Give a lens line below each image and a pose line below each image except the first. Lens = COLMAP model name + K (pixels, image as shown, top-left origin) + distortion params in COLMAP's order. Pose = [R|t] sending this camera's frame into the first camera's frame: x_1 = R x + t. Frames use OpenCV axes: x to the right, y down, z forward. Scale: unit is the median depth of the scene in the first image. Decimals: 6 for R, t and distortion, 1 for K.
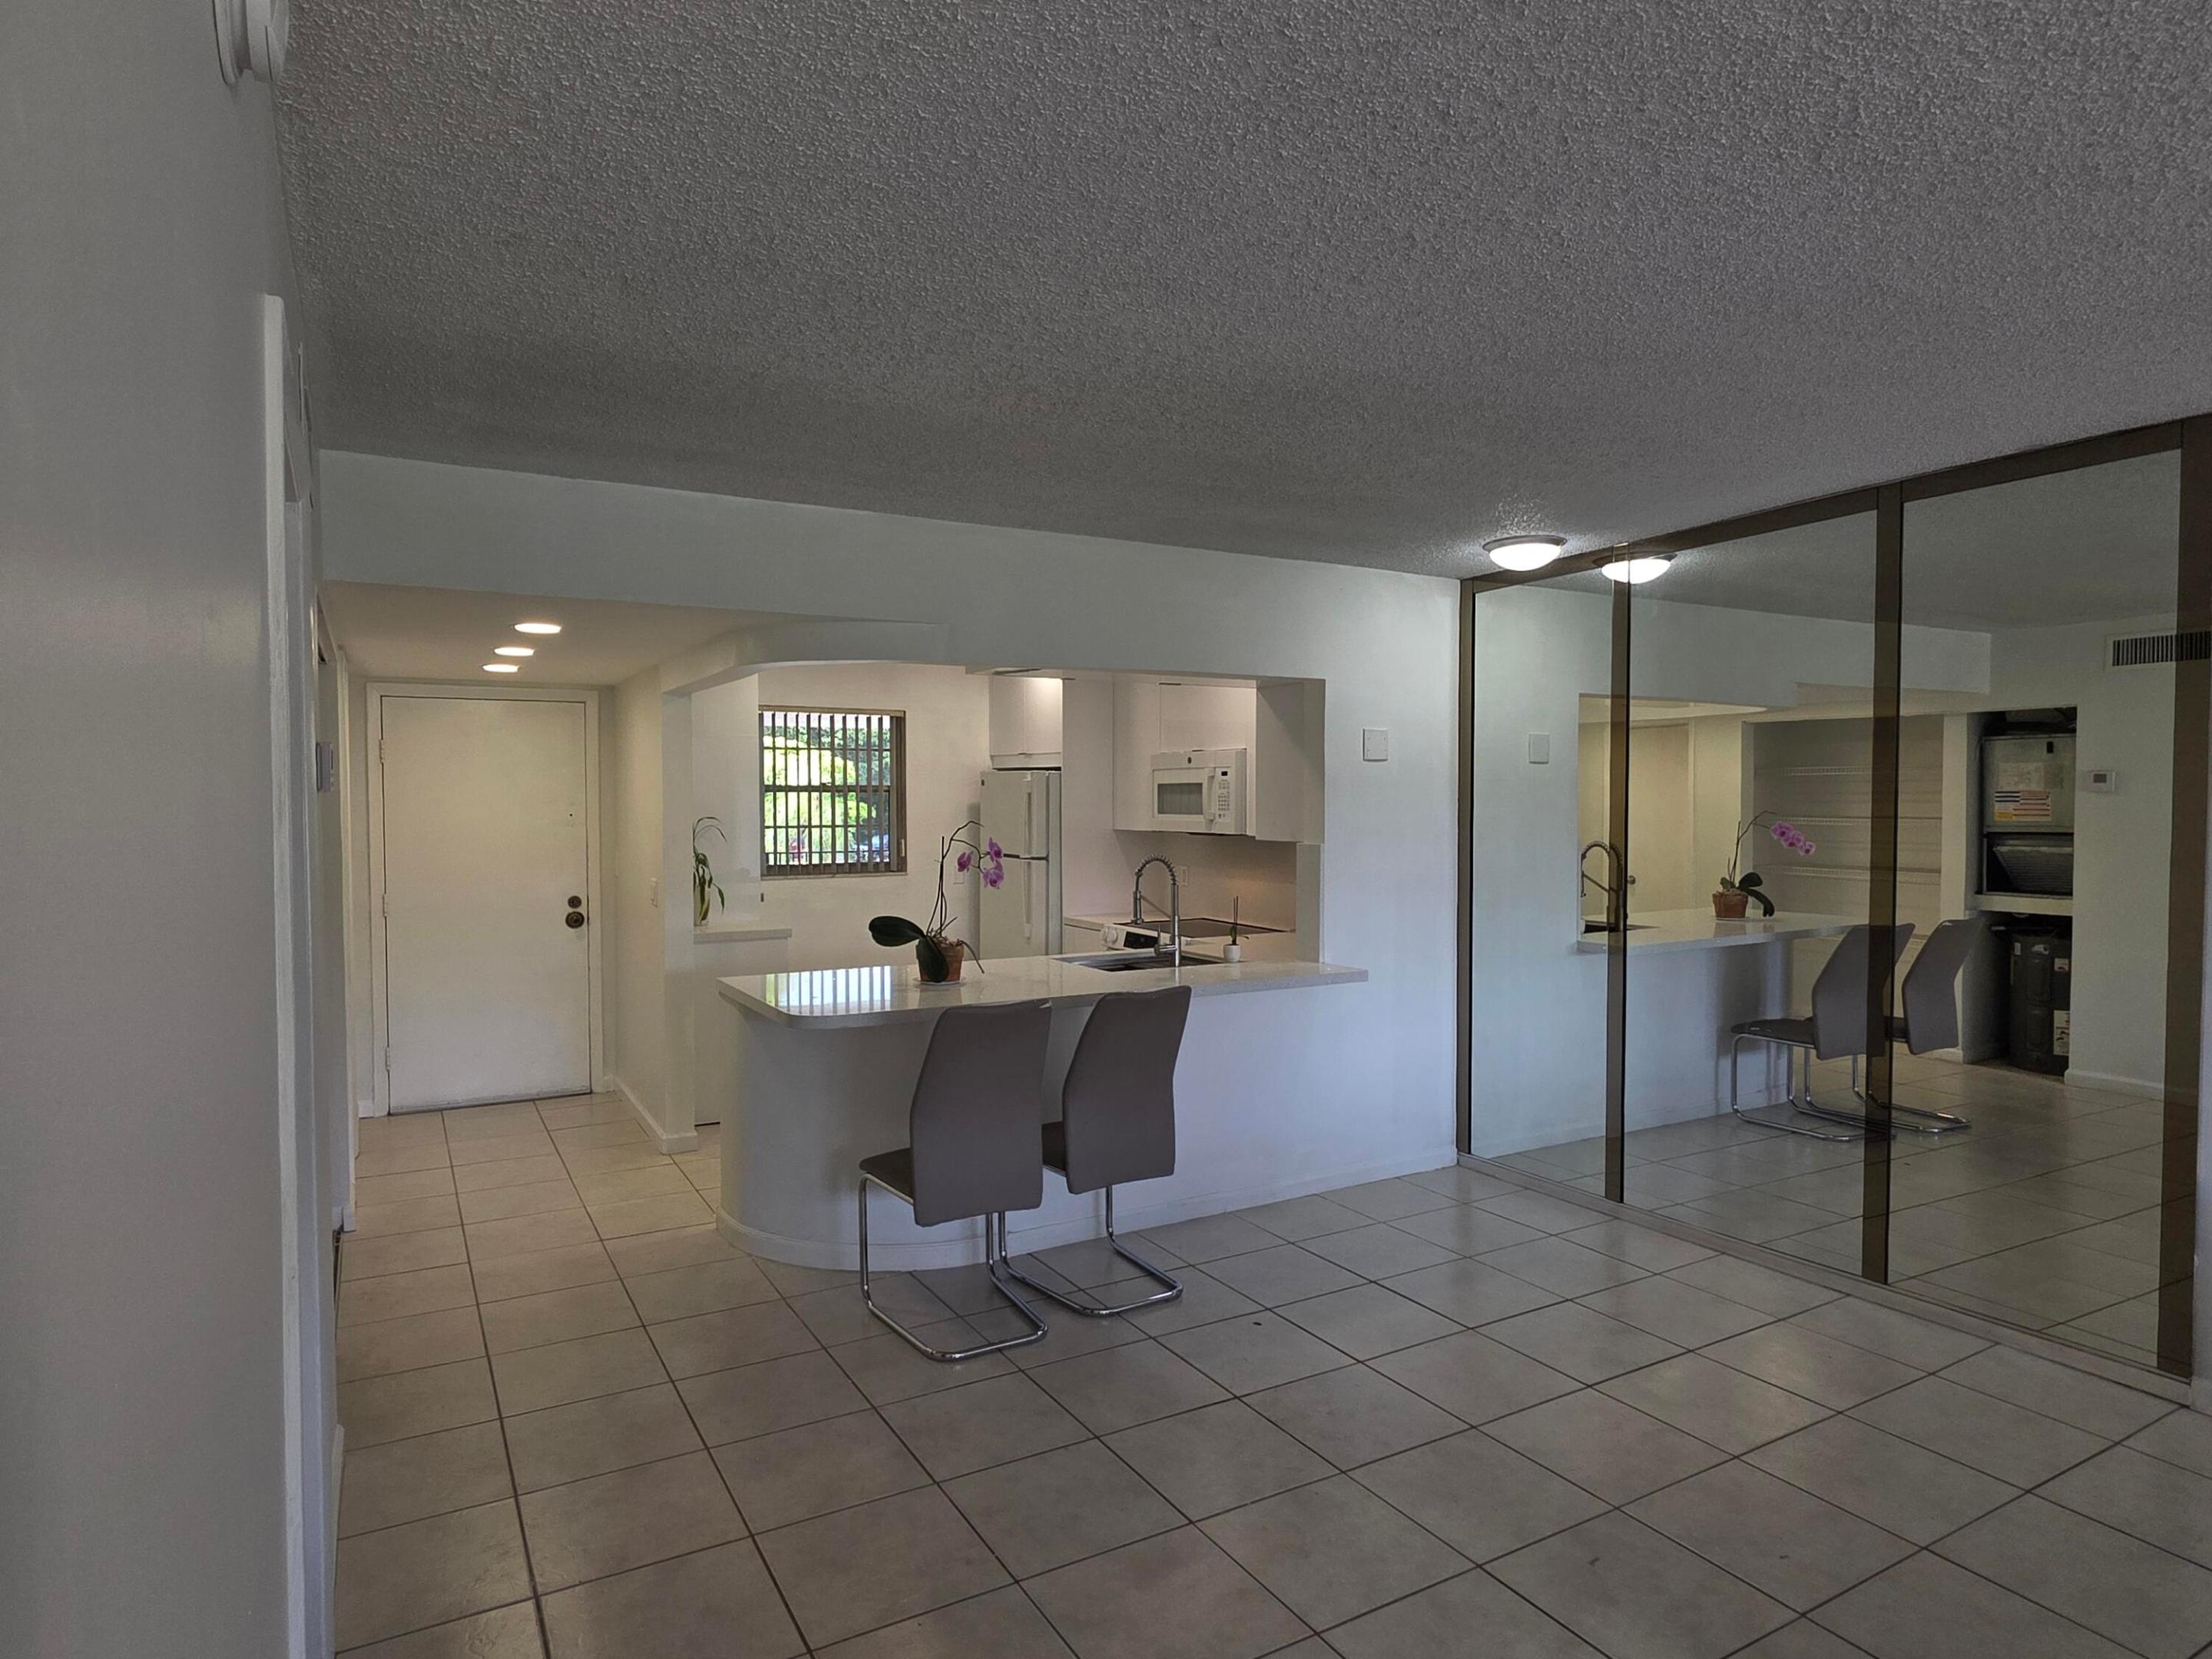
lens RADIAL K [[1258.6, 0, 1106.8], [0, 1258.6, 831.6], [0, 0, 1]] dist [0.002955, -0.000067]
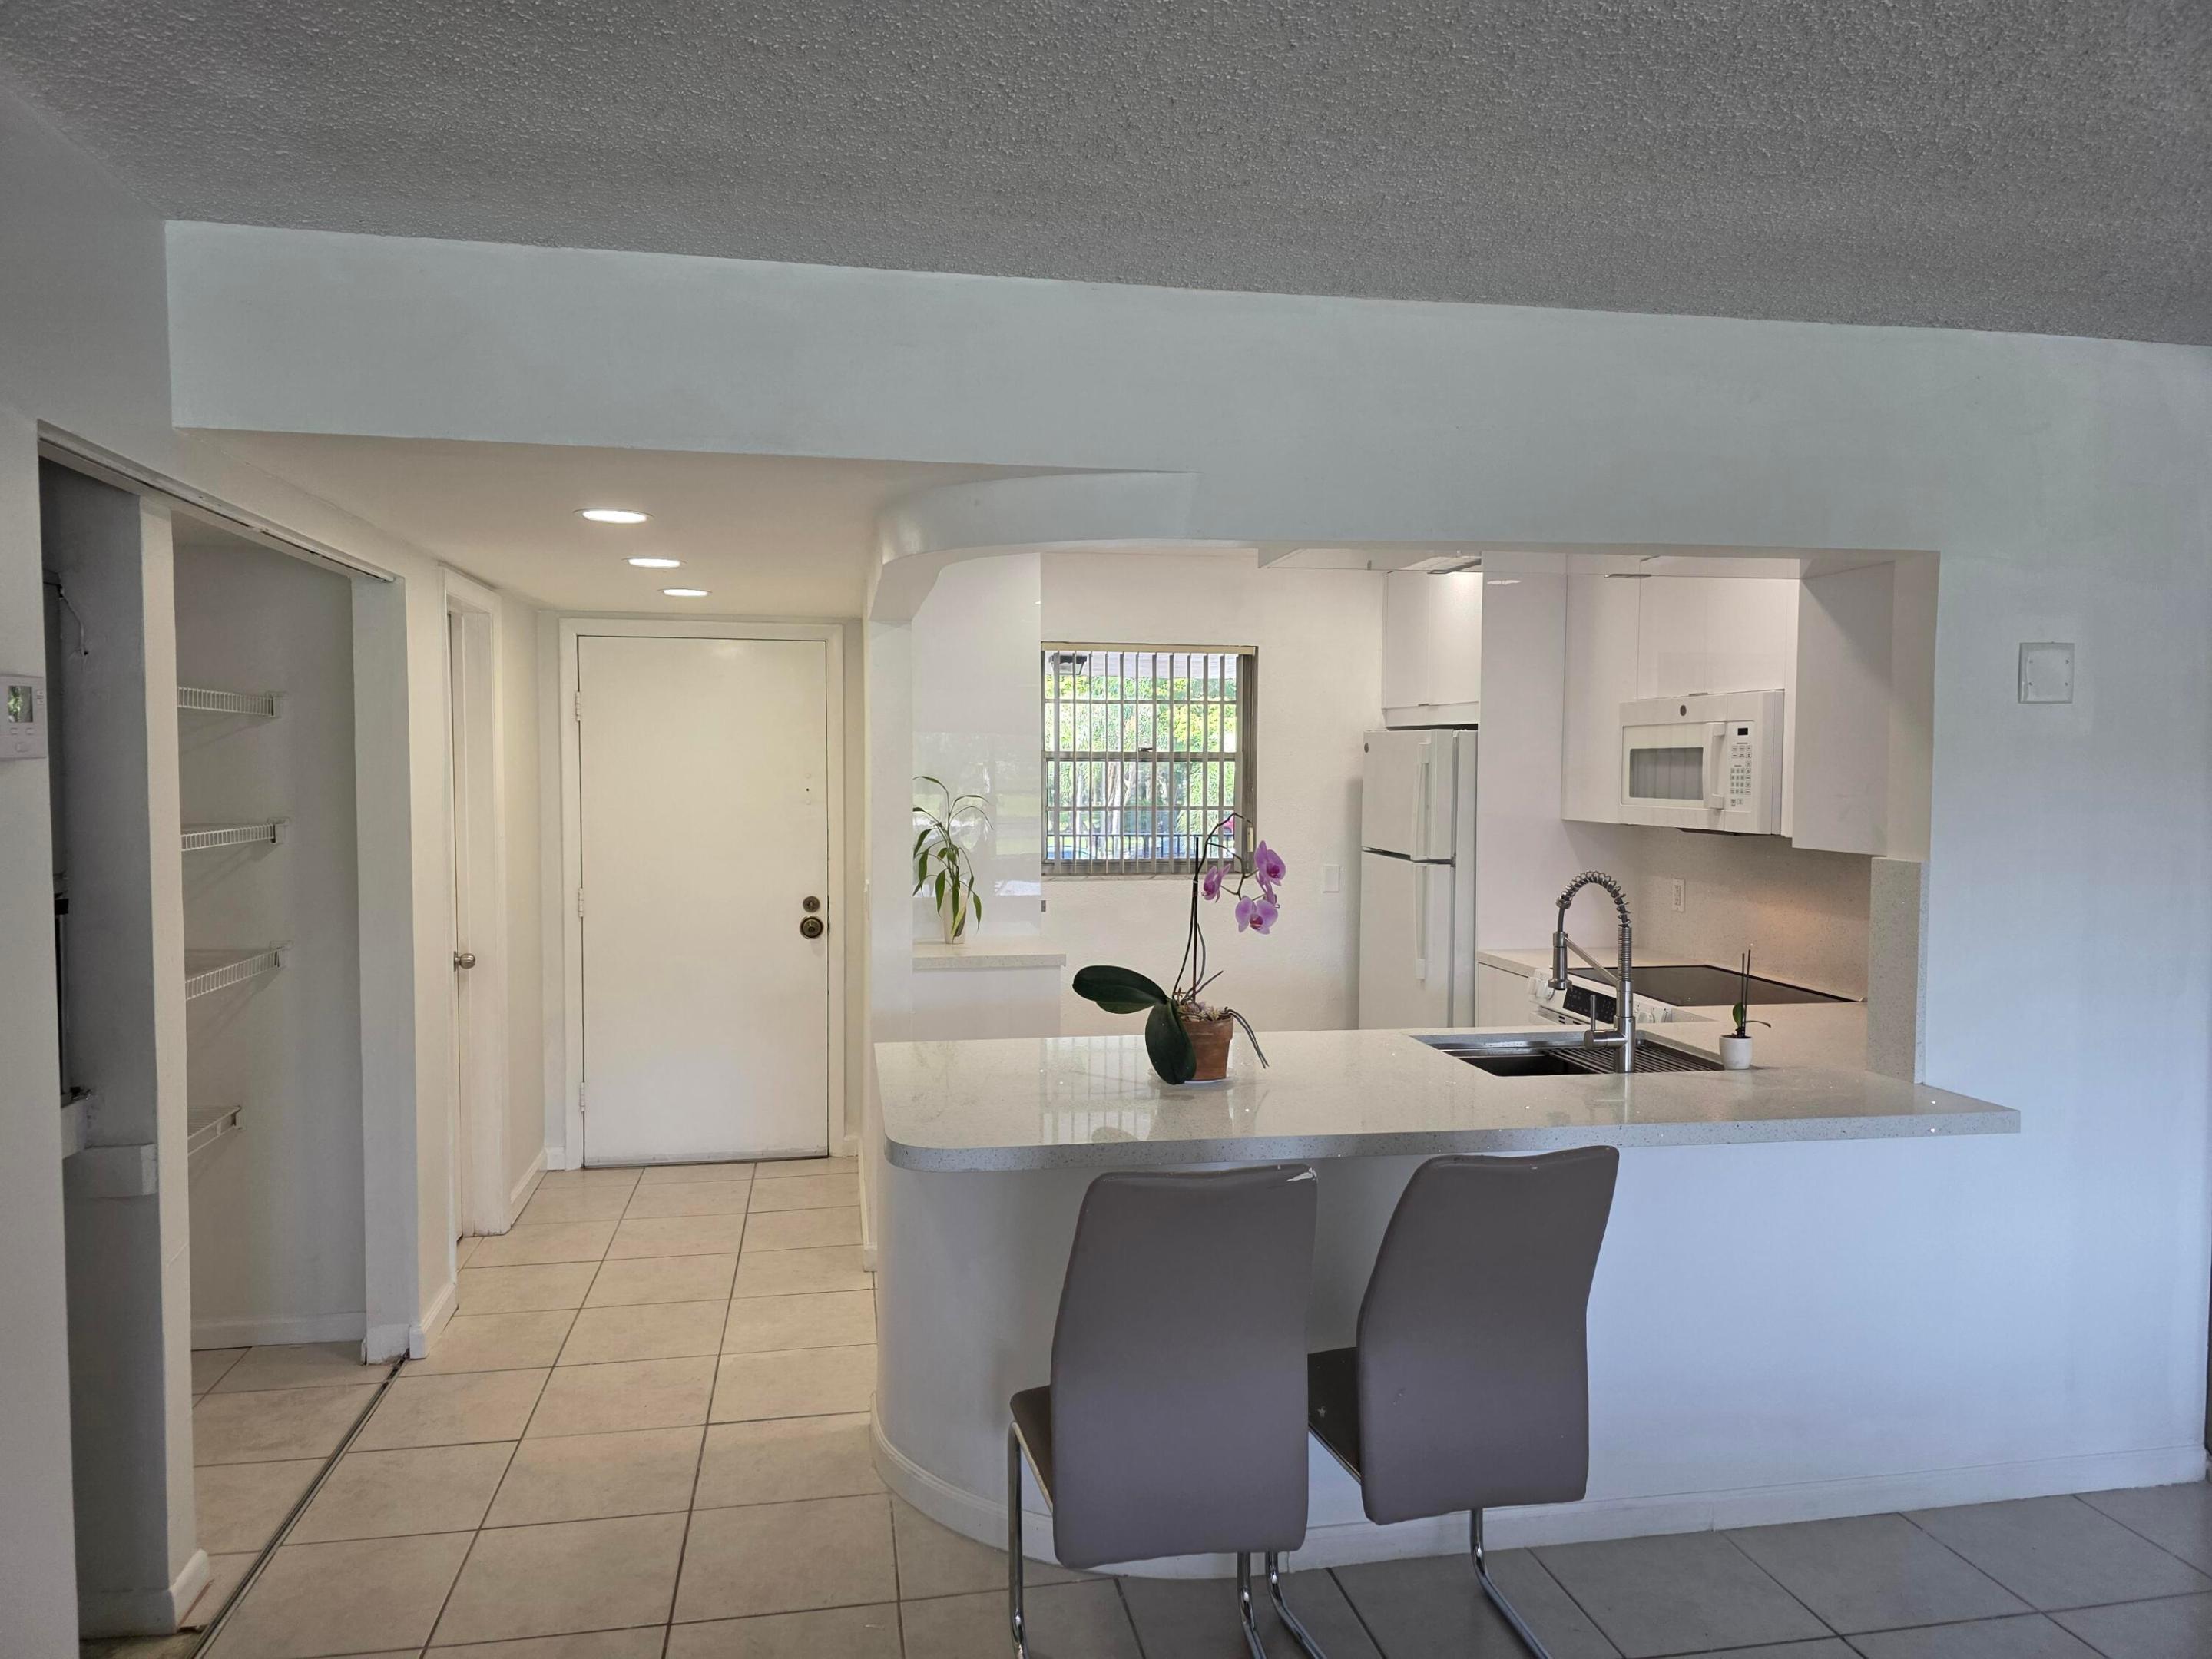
lens RADIAL K [[1480.7, 0, 1100.1], [0, 1480.7, 831.5], [0, 0, 1]] dist [0.048380, -0.013968]
pose [[0.942808, 0.018820, -0.332804, 0.042318], [-0.013285, 0.999733, 0.018900, -0.007905], [0.333071, -0.013397, 0.942807, 0.227623]]
